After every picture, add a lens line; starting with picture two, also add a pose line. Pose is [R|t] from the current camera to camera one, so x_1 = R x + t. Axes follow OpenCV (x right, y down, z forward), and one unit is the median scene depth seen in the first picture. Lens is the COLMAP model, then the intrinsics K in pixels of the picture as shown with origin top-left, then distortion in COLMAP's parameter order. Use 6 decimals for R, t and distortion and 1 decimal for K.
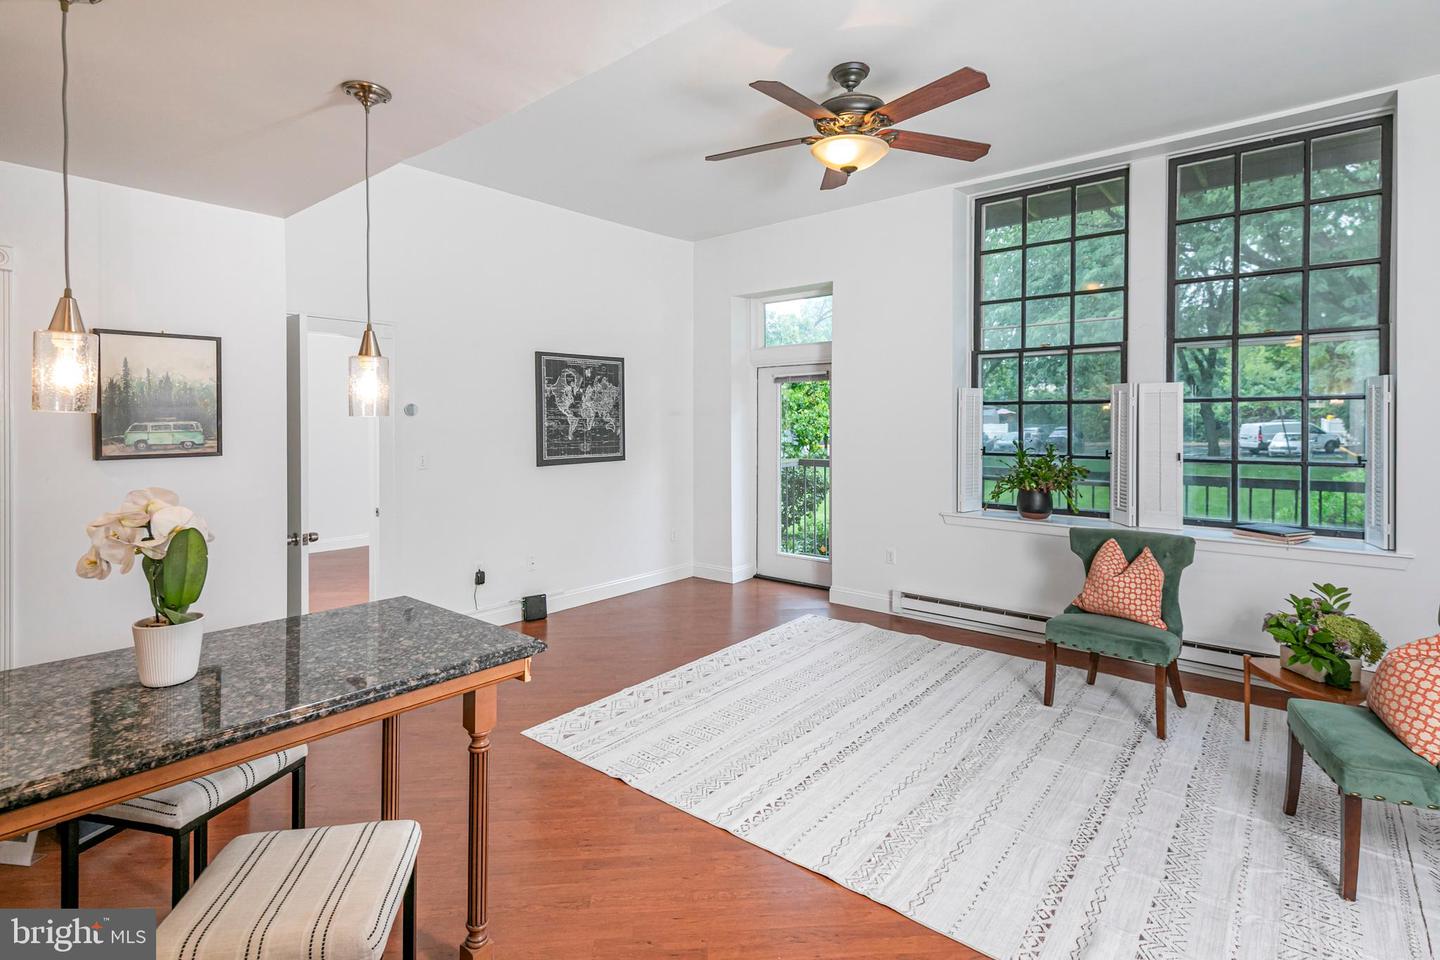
lens RADIAL K [[710.0, 0, 729.1], [0, 710.0, 429.5], [0, 0, 1]] dist [0.018798, -0.004155]
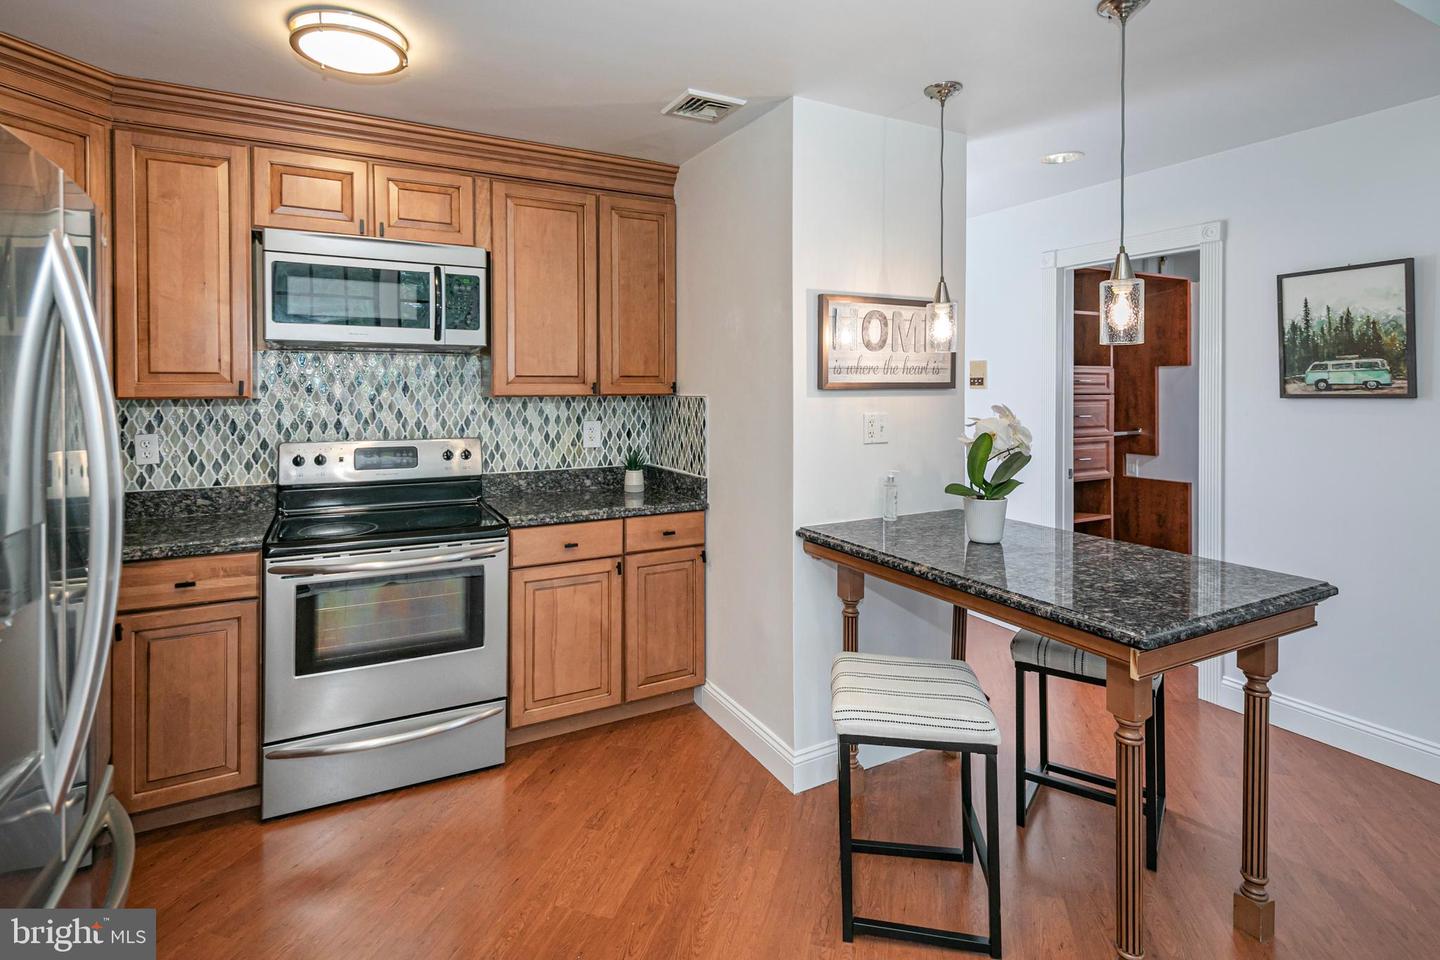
lens RADIAL K [[710.0, 0, 729.4], [0, 710.0, 397.2], [0, 0, 1]] dist [0.018798, -0.004155]
pose [[-0.384519, 0.010962, -0.923052, 0.281456], [-0.010838, 0.999807, 0.016389, 0.022039], [0.923054, 0.016305, -0.384325, 0.432418]]
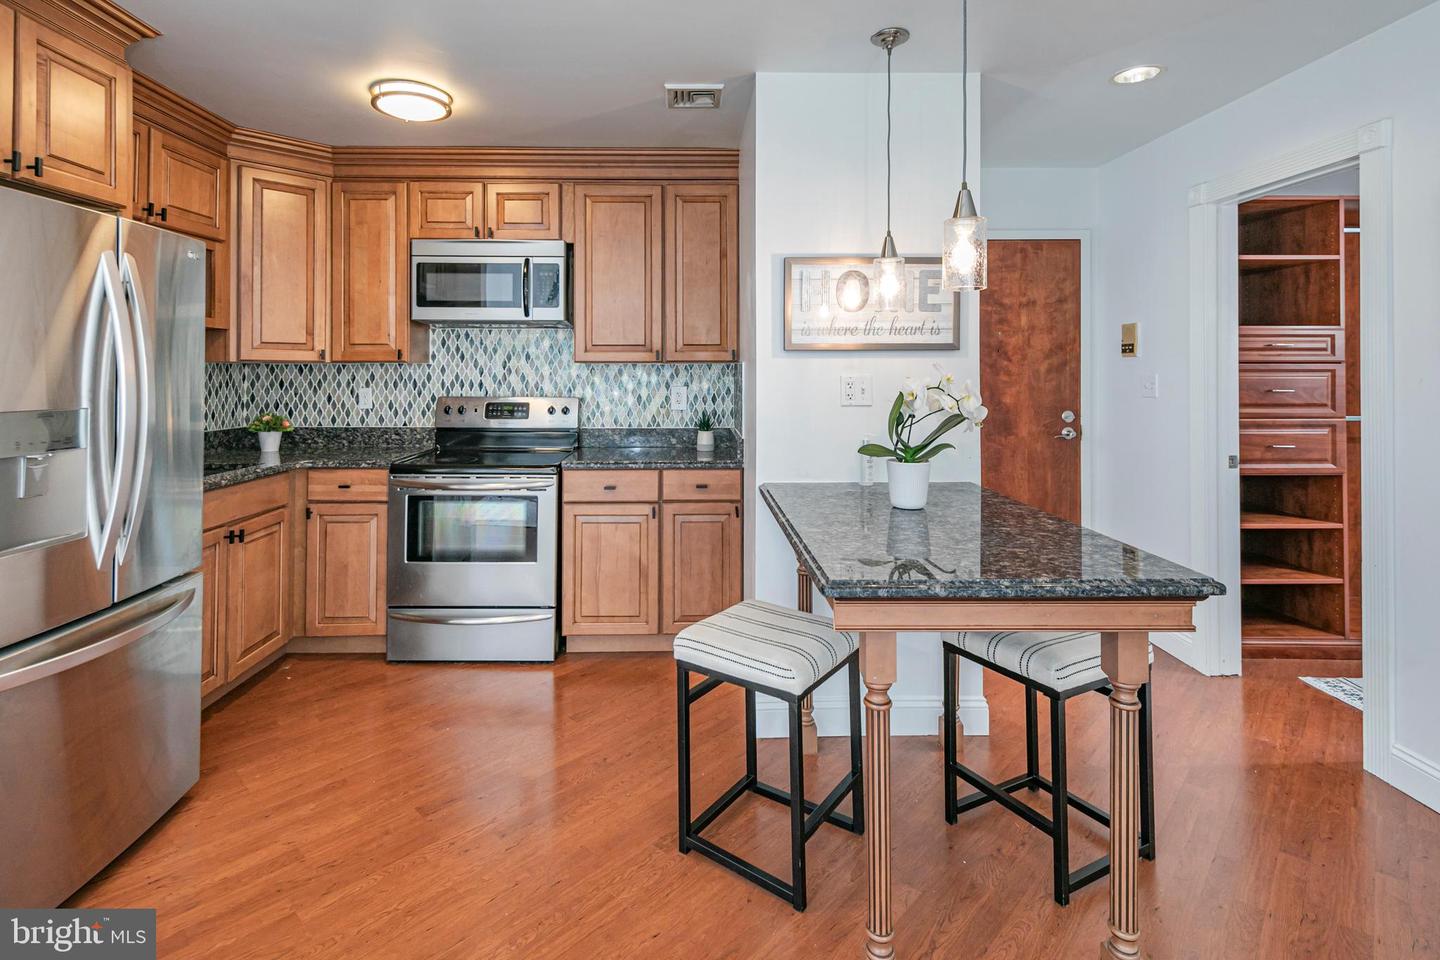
lens RADIAL K [[710.0, 0, 708.4], [0, 710.0, 371.5], [0, 0, 1]] dist [0.018798, -0.004155]
pose [[-0.764720, -0.002354, -0.644359, 0.140318], [-0.009597, 0.999924, 0.007736, 0.039196], [0.644291, 0.012100, -0.764684, 0.714516]]
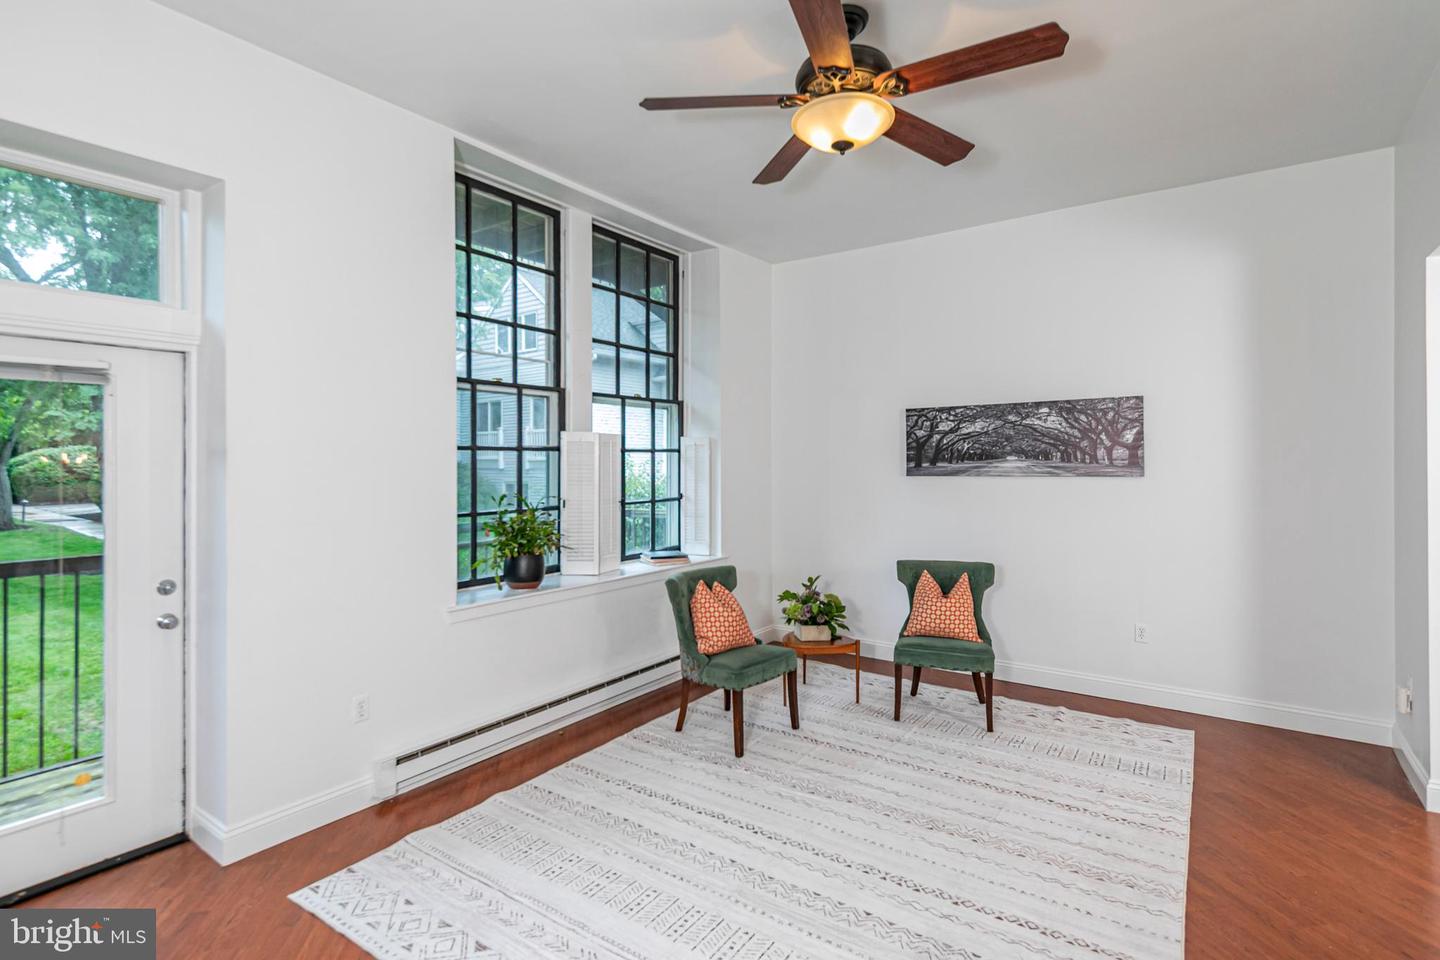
lens RADIAL K [[710.0, 0, 711.8], [0, 710.0, 453.7], [0, 0, 1]] dist [0.018798, -0.004155]
pose [[-0.062050, 0.011831, 0.998003, -0.516365], [0.018845, 0.999765, -0.010680, -0.023799], [-0.997895, 0.018144, -0.062258, 1.035432]]
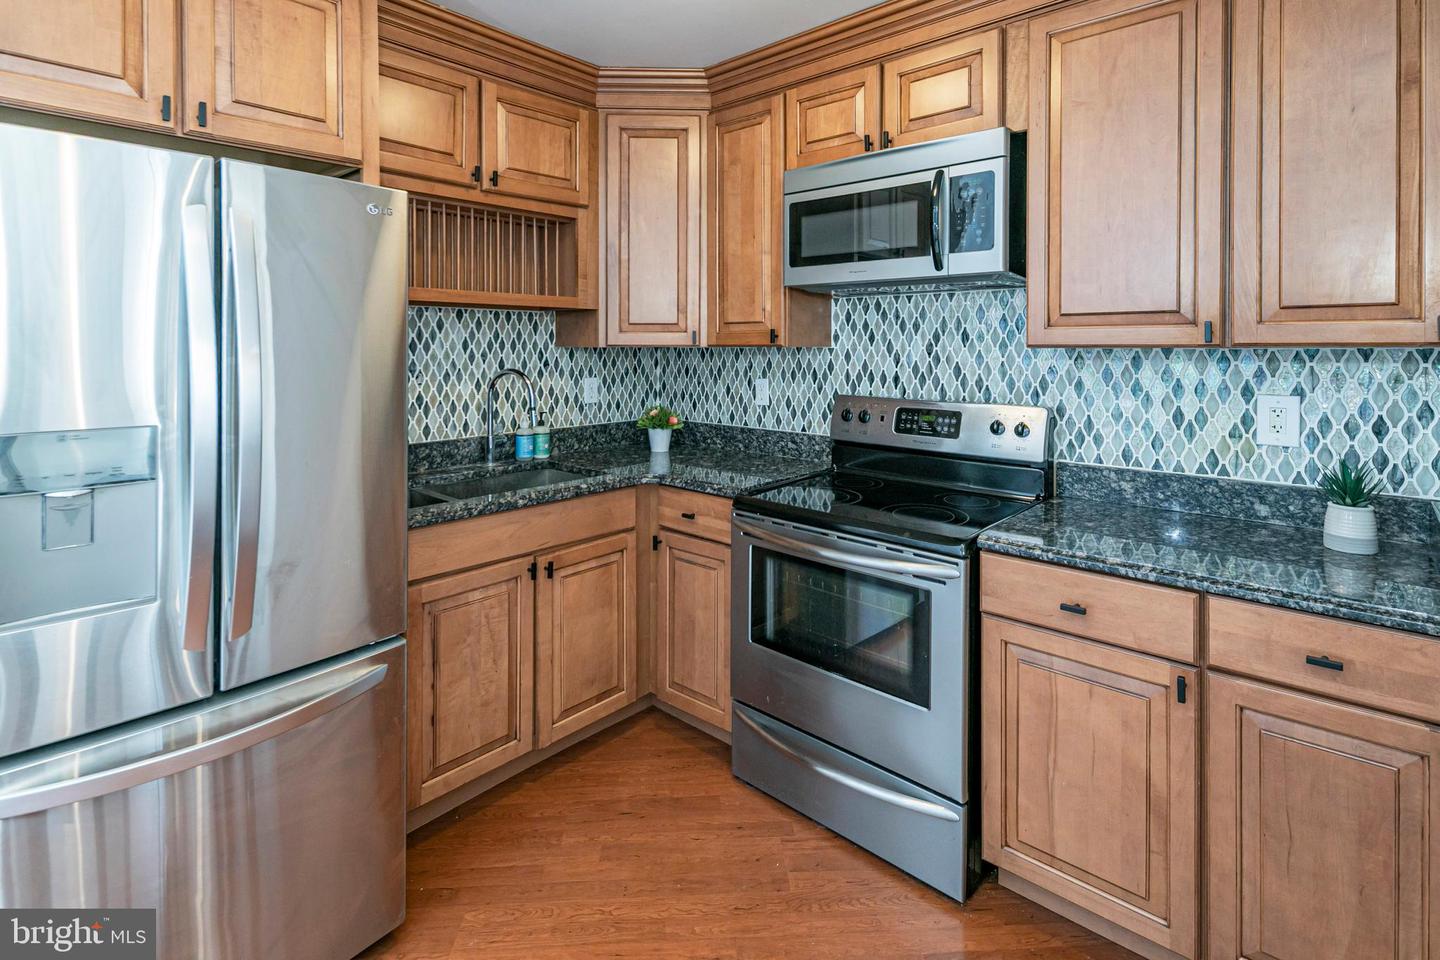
lens RADIAL K [[710.0, 0, 714.0], [0, 710.0, 355.4], [0, 0, 1]] dist [0.018798, -0.004155]
pose [[-0.998507, -0.002399, 0.054567, -0.118113], [-0.001005, 0.999673, 0.025555, 0.029760], [-0.054610, 0.025462, -0.998183, 0.425858]]
